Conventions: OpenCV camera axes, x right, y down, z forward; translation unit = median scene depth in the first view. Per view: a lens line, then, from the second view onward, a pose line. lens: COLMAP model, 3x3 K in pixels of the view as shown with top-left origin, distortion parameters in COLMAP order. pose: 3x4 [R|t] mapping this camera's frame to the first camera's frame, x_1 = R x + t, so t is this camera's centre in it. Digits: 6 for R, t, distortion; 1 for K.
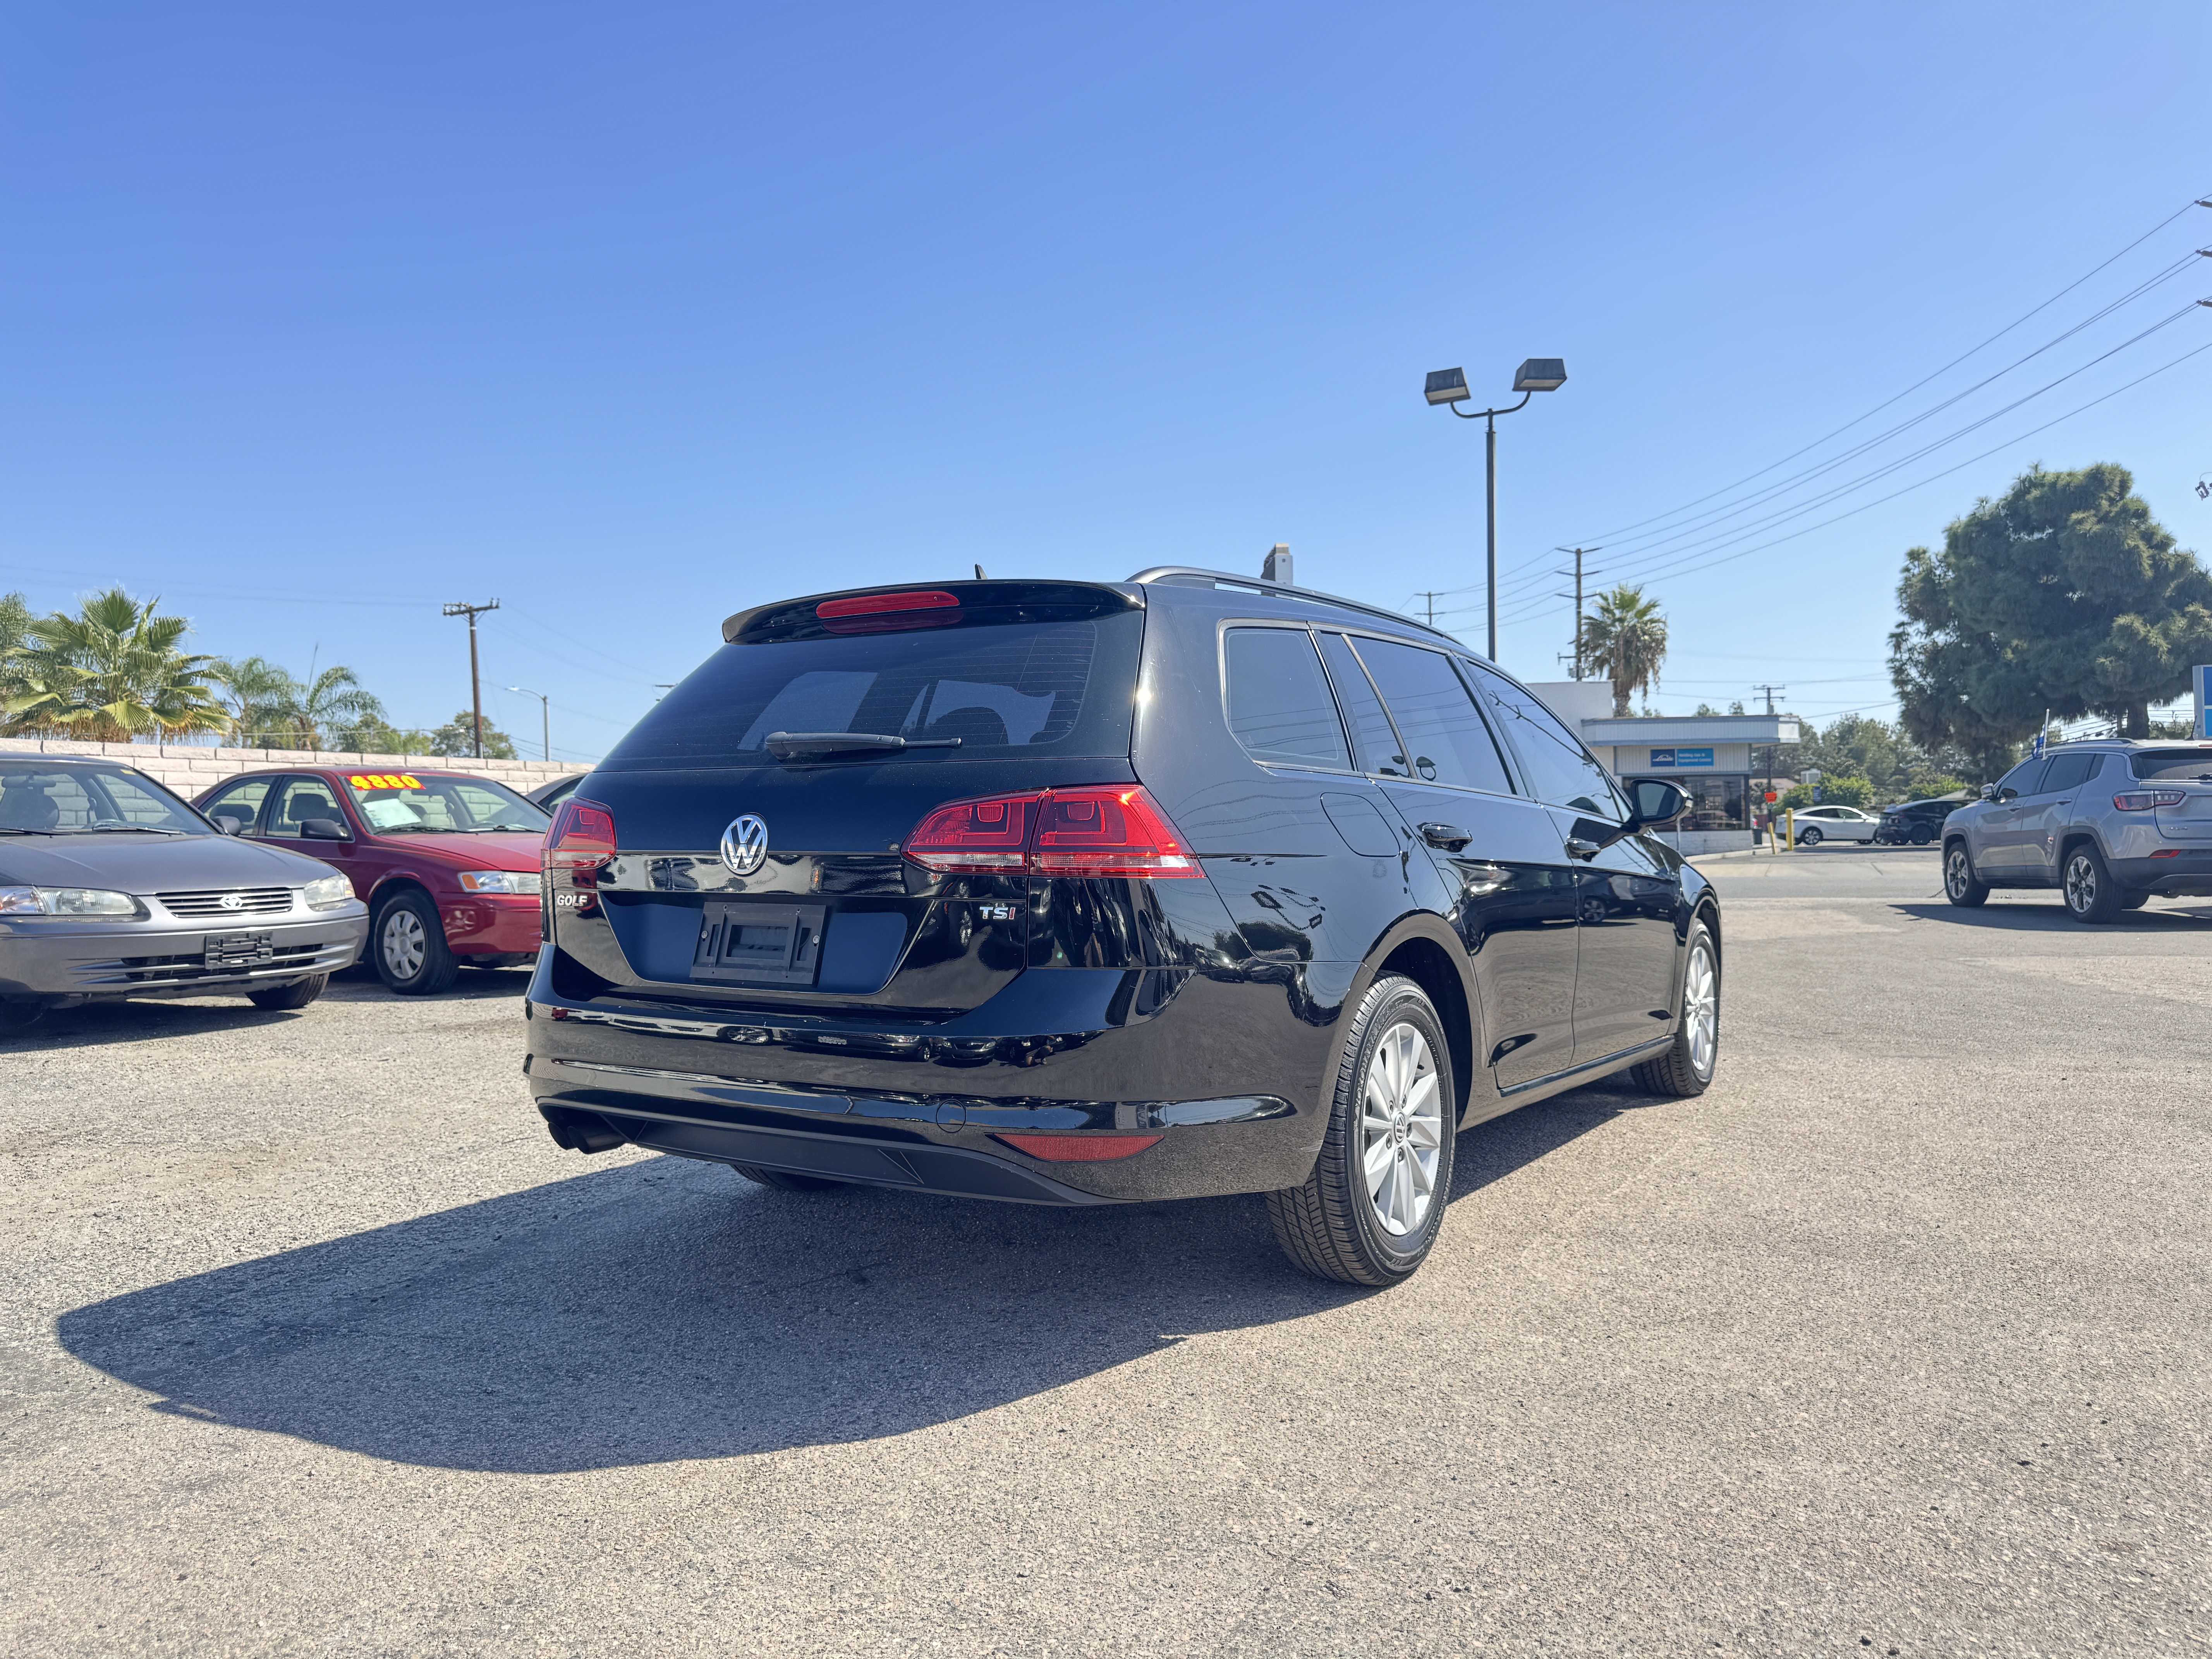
lens RADIAL K [[1523.2, 0, 1114.4], [0, 1523.2, 835.9], [0, 0, 1]] dist [0.042351, -0.053332]
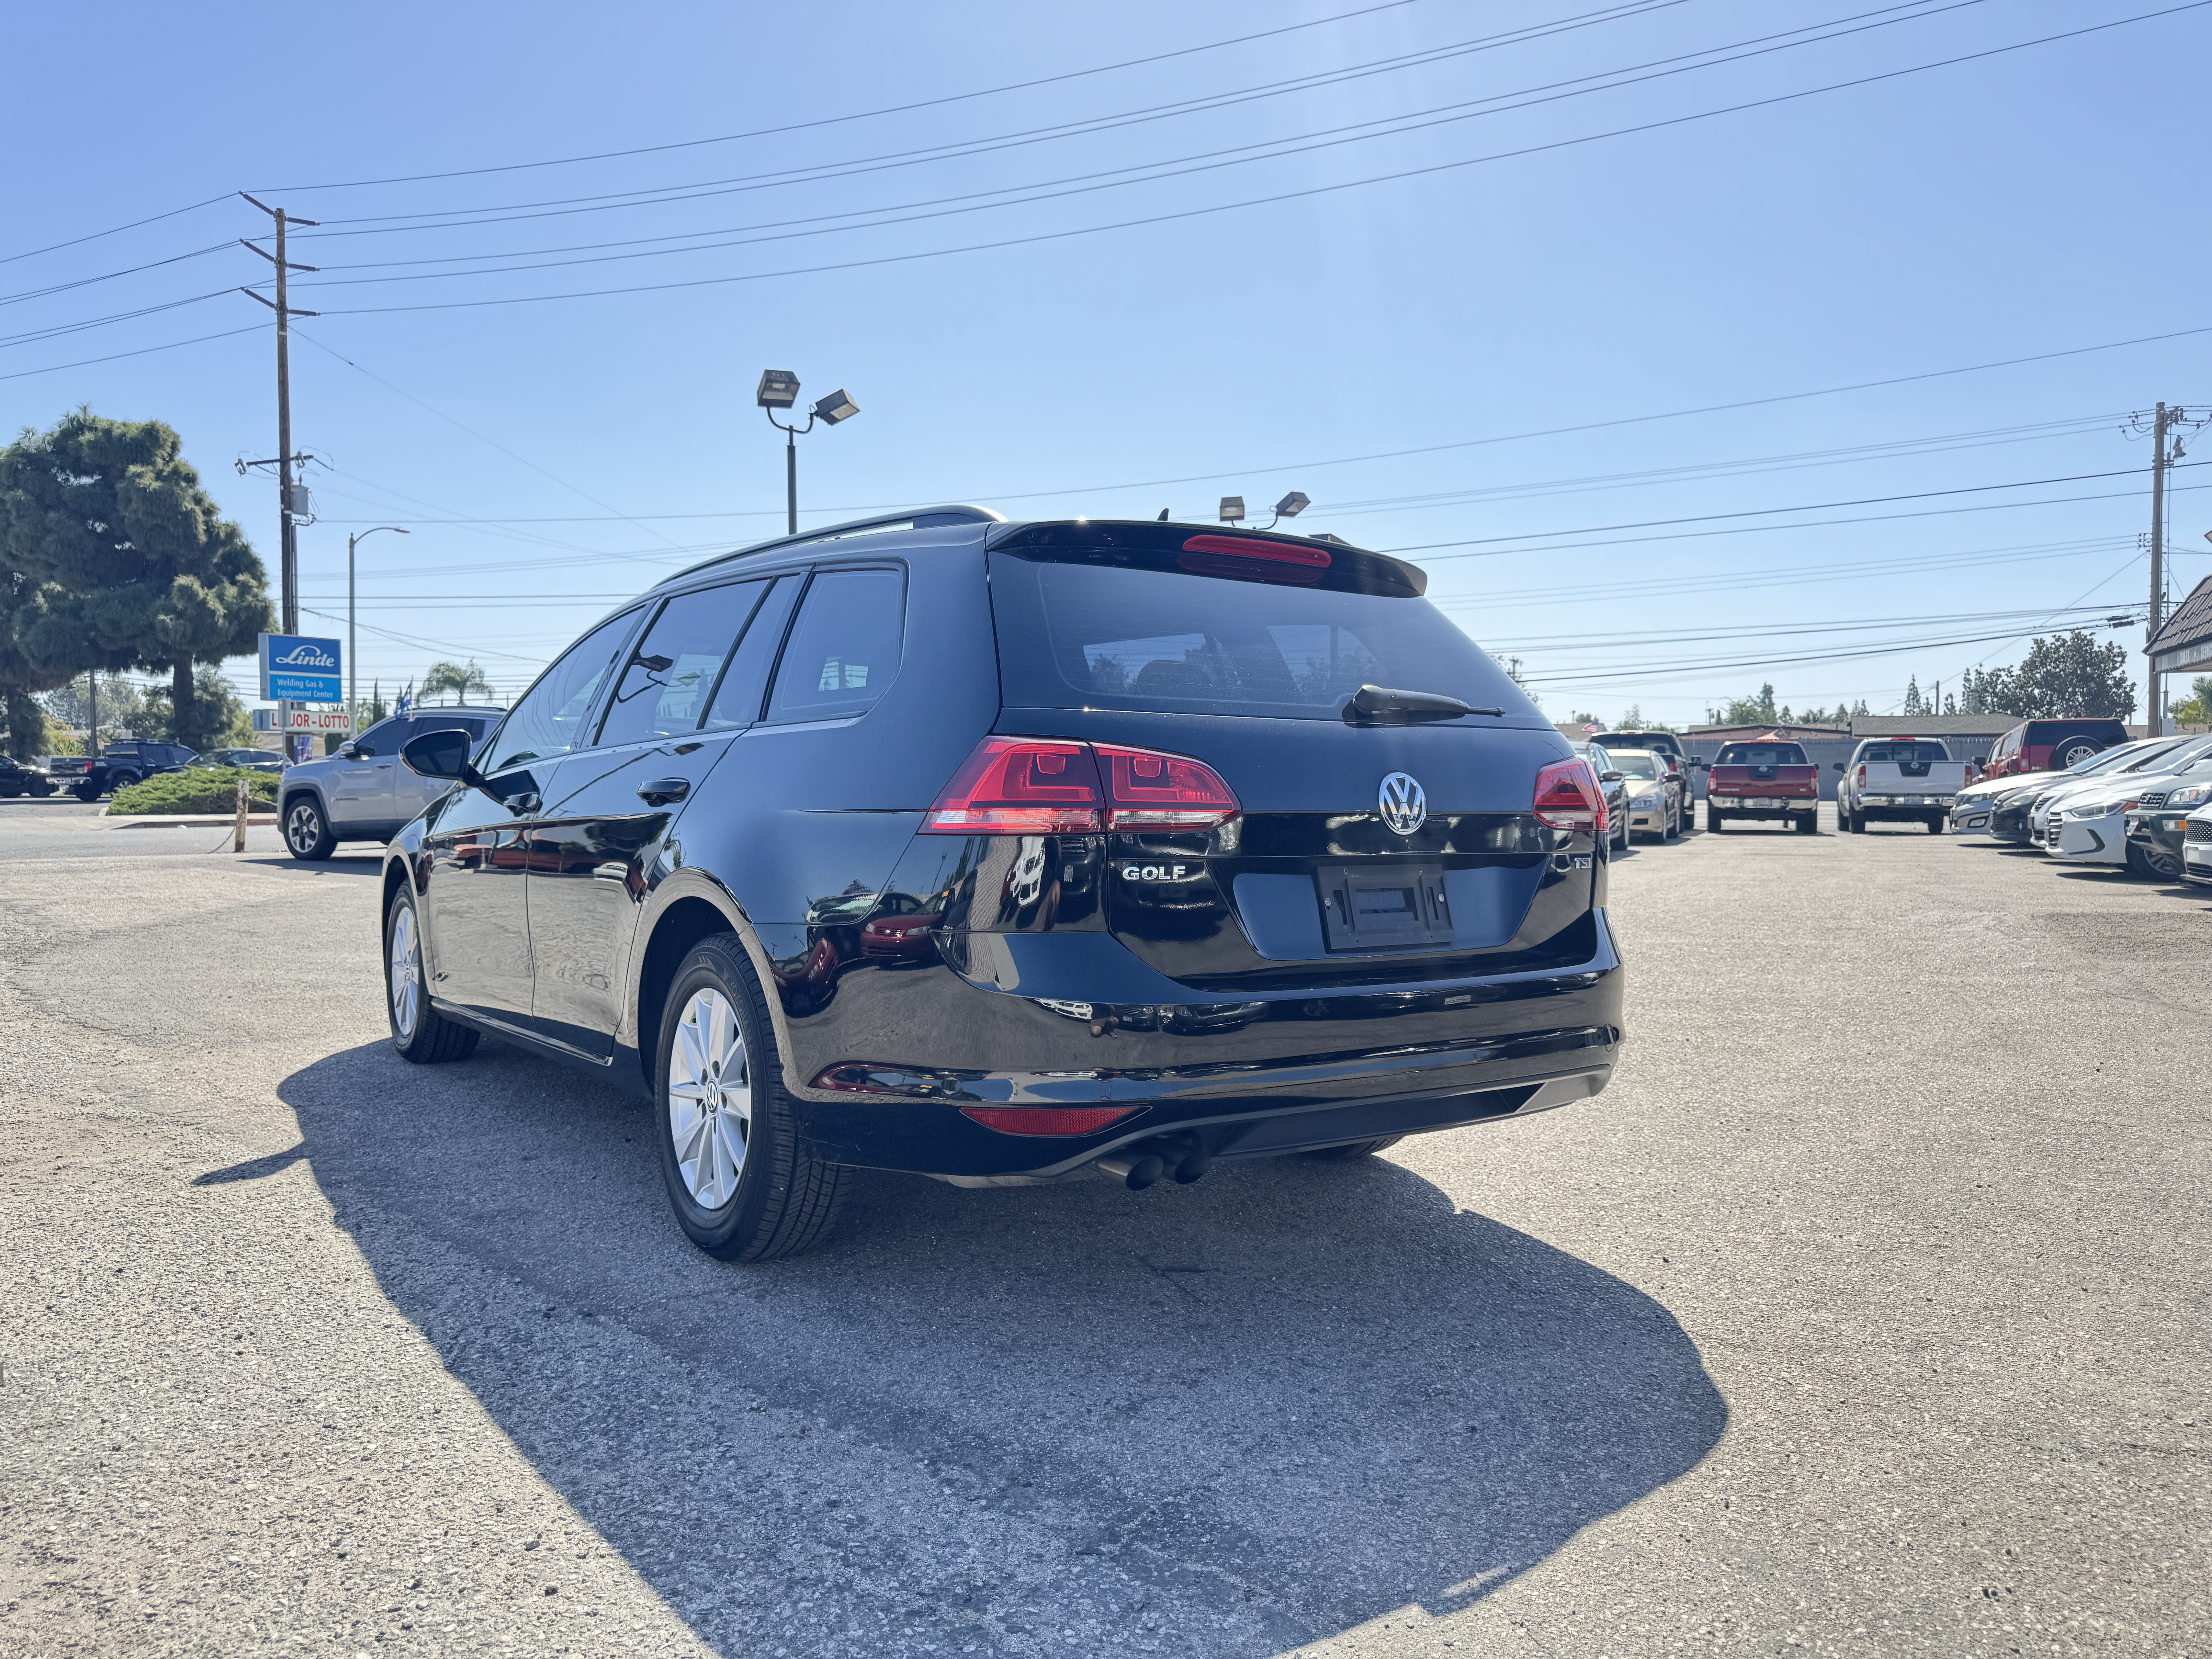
lens RADIAL K [[1523.2, 0, 1087.1], [0, 1523.2, 848.9], [0, 0, 1]] dist [0.042351, -0.053332]
pose [[0.404669, -0.023017, 0.914173, -1.066502], [-0.012189, 0.999459, 0.030560, 0.006614], [-0.914382, -0.023510, 0.404170, 0.708873]]
